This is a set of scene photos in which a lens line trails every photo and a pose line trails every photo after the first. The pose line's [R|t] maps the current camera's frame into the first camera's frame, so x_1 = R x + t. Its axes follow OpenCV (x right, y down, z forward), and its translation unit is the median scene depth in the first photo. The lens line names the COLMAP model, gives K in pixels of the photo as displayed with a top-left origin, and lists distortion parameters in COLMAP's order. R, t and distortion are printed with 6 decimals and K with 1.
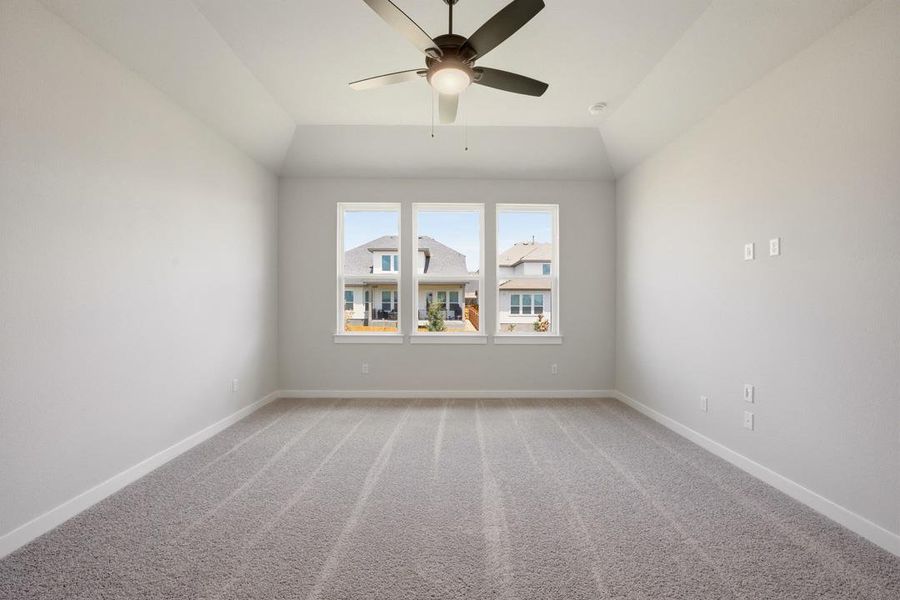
lens RADIAL K [[362.9, 0, 450.0], [0, 362.9, 304.8], [0, 0, 1]] dist [-0.023657, 0.000530]
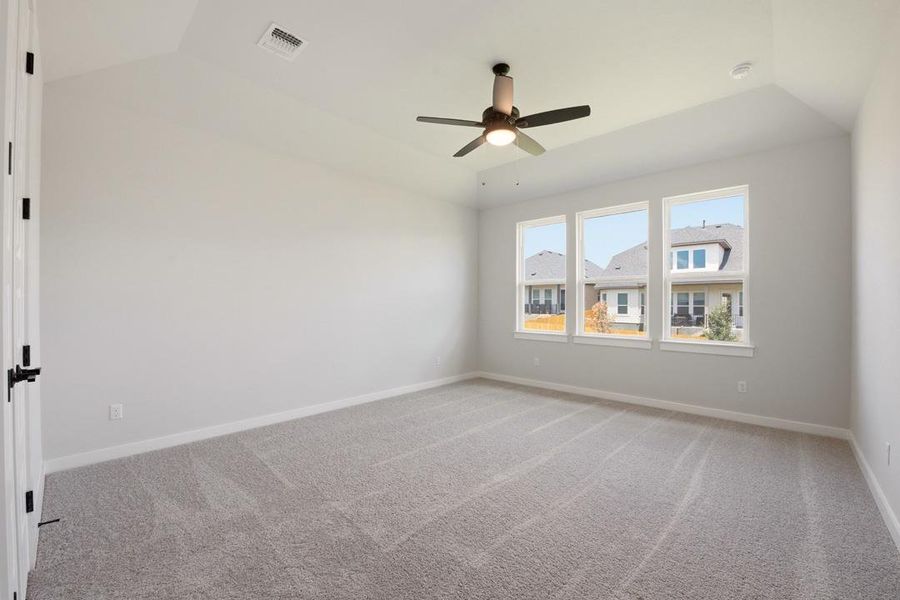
lens RADIAL K [[362.9, 0, 450.0], [0, 362.9, 304.8], [0, 0, 1]] dist [-0.023657, 0.000530]
pose [[0.722972, -0.001200, -0.690877, 0.367073], [-0.004879, 0.999965, -0.006844, 0.001772], [0.690861, 0.008319, 0.722940, -0.039572]]
